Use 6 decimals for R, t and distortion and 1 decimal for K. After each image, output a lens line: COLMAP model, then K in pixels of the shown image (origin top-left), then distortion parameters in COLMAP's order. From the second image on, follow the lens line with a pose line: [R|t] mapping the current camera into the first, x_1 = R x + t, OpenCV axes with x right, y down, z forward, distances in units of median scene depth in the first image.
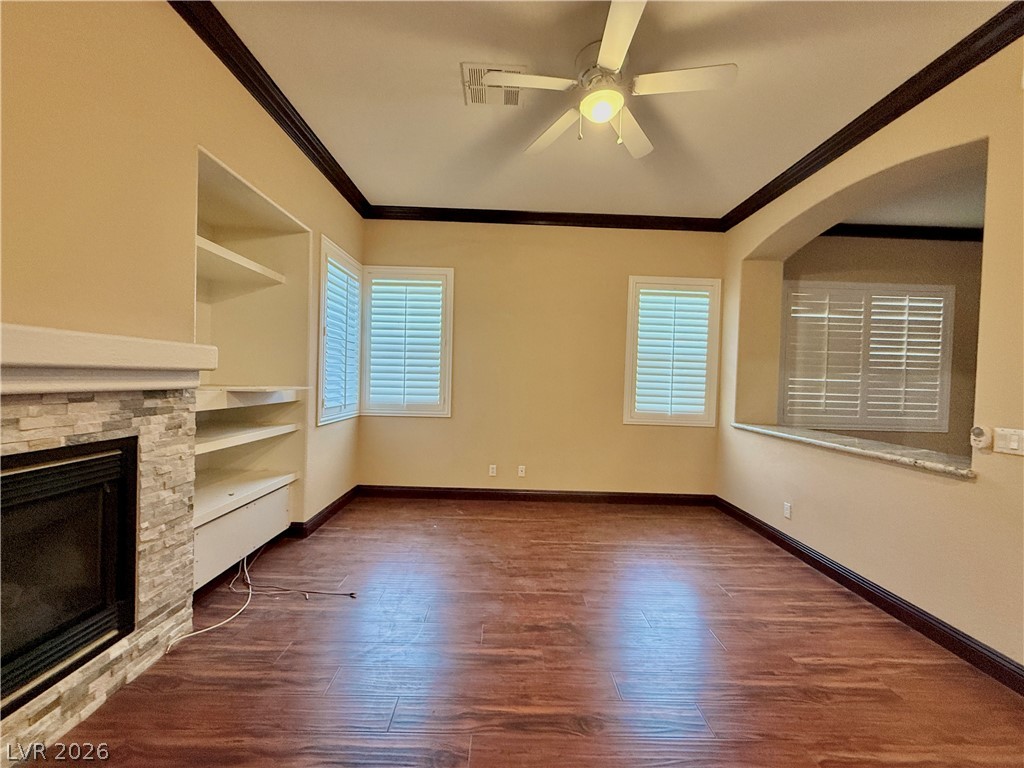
lens RADIAL K [[406.8, 0, 510.4], [0, 406.8, 387.0], [0, 0, 1]] dist [-0.002710, 0.000787]
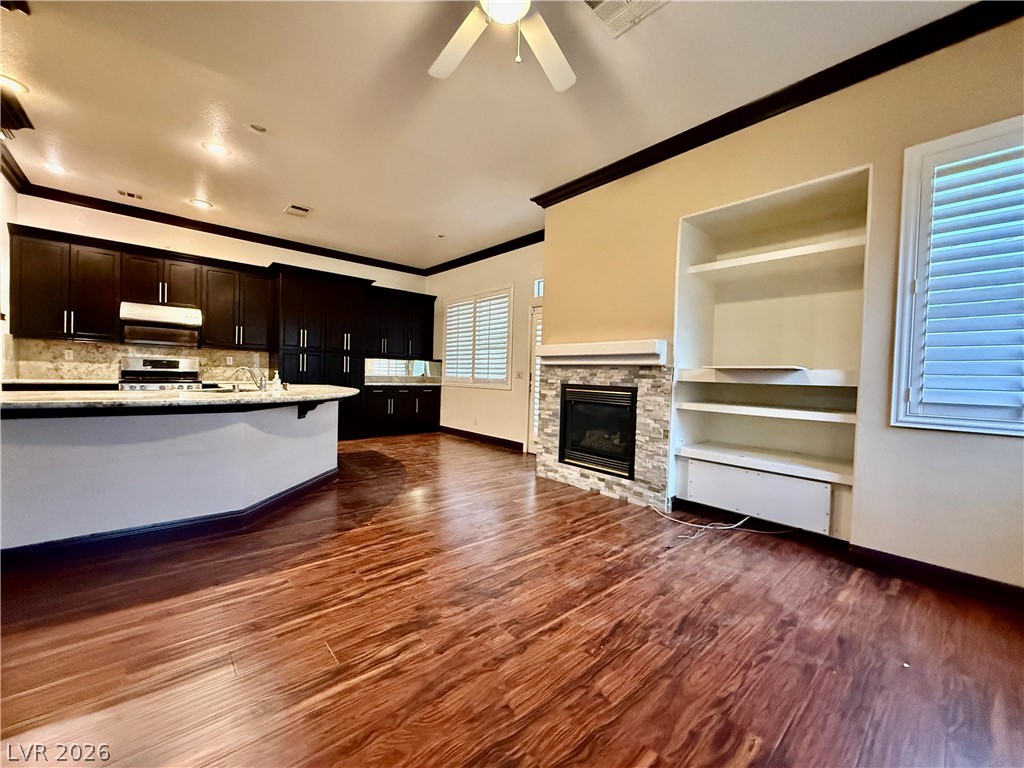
lens RADIAL K [[406.8, 0, 509.9], [0, 406.8, 383.4], [0, 0, 1]] dist [-0.002710, 0.000787]
pose [[-0.757296, -0.036641, -0.652043, 0.513226], [-0.064305, 0.997757, 0.018616, 0.056016], [0.649898, 0.056027, -0.757953, 1.173023]]
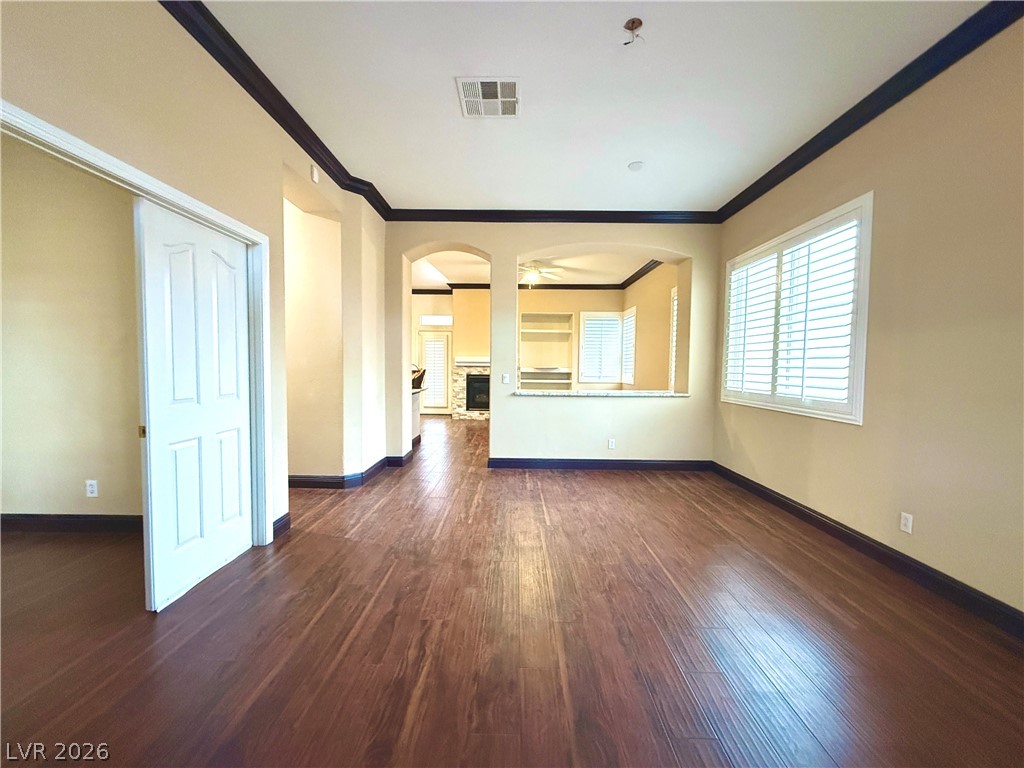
lens RADIAL K [[406.8, 0, 513.8], [0, 406.8, 384.5], [0, 0, 1]] dist [-0.002710, 0.000787]
pose [[-0.022549, 0.028713, -0.999333, 2.409841], [-0.033562, 0.999002, 0.029461, 0.046961], [0.999182, 0.034204, -0.021563, 0.663102]]
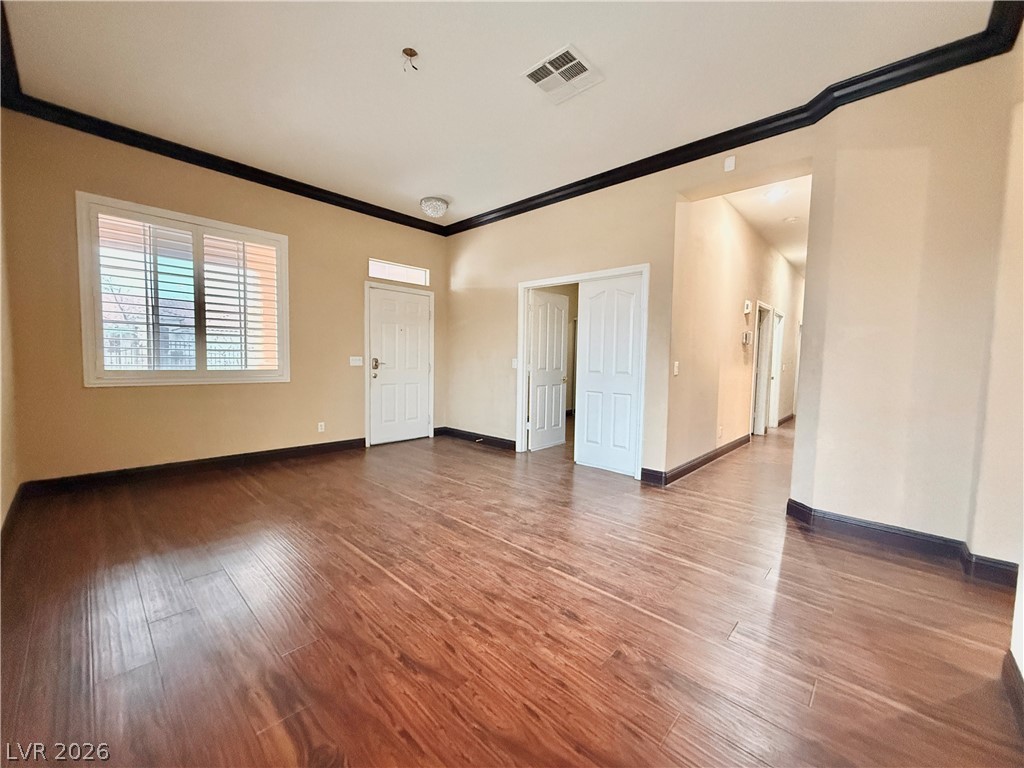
lens RADIAL K [[406.8, 0, 513.0], [0, 406.8, 386.7], [0, 0, 1]] dist [-0.002710, 0.000787]
pose [[-0.718598, -0.081911, 0.690585, 0.992410], [-0.020439, 0.995098, 0.096762, 0.034418], [-0.695126, 0.055418, -0.716749, 1.279452]]
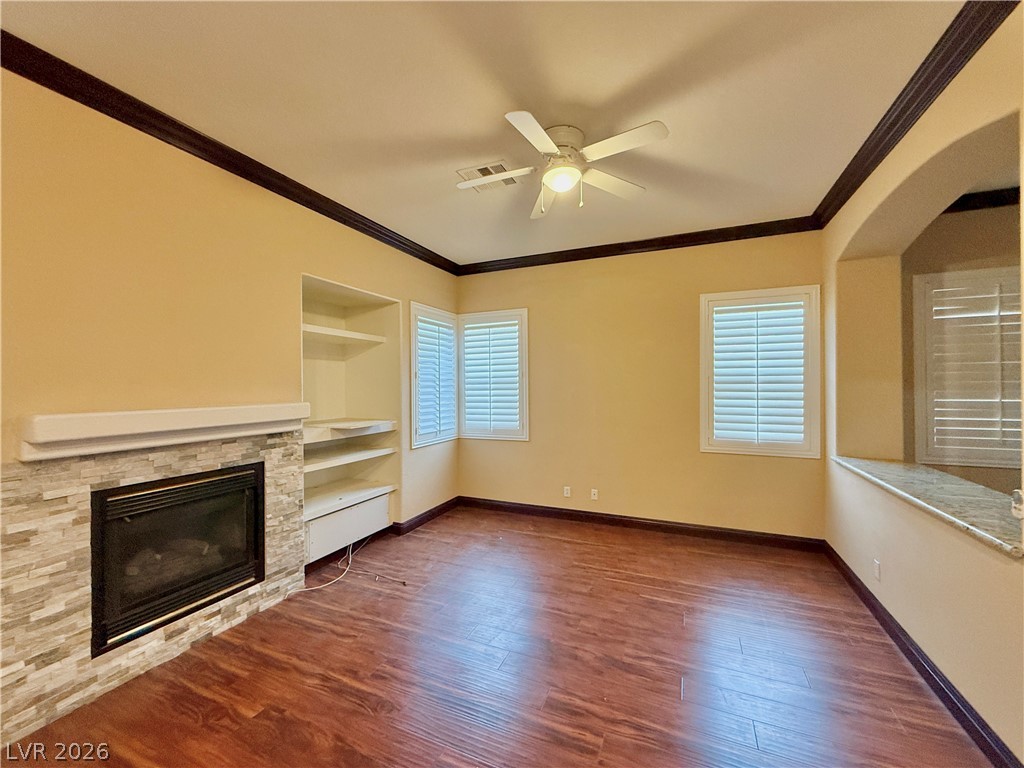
lens RADIAL K [[406.8, 0, 510.5], [0, 406.8, 387.0], [0, 0, 1]] dist [-0.002710, 0.000787]
pose [[0.910280, -0.034569, -0.412546, 0.373329], [0.025241, 0.999288, -0.028041, -0.059708], [0.413222, 0.015113, 0.910505, -0.051886]]
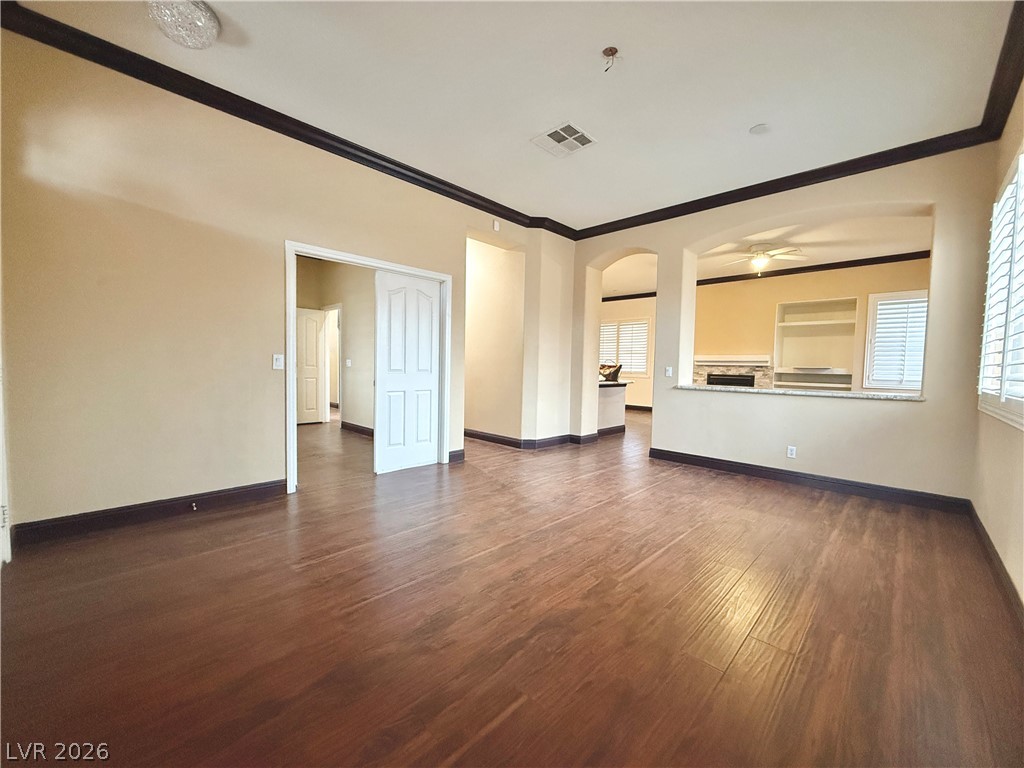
lens RADIAL K [[406.8, 0, 509.8], [0, 406.8, 383.3], [0, 0, 1]] dist [-0.002710, 0.000787]
pose [[-0.710454, -0.003968, -0.703732, 2.402218], [-0.051130, 0.997632, 0.045994, 0.075266], [0.701884, 0.068659, -0.708975, 1.280688]]
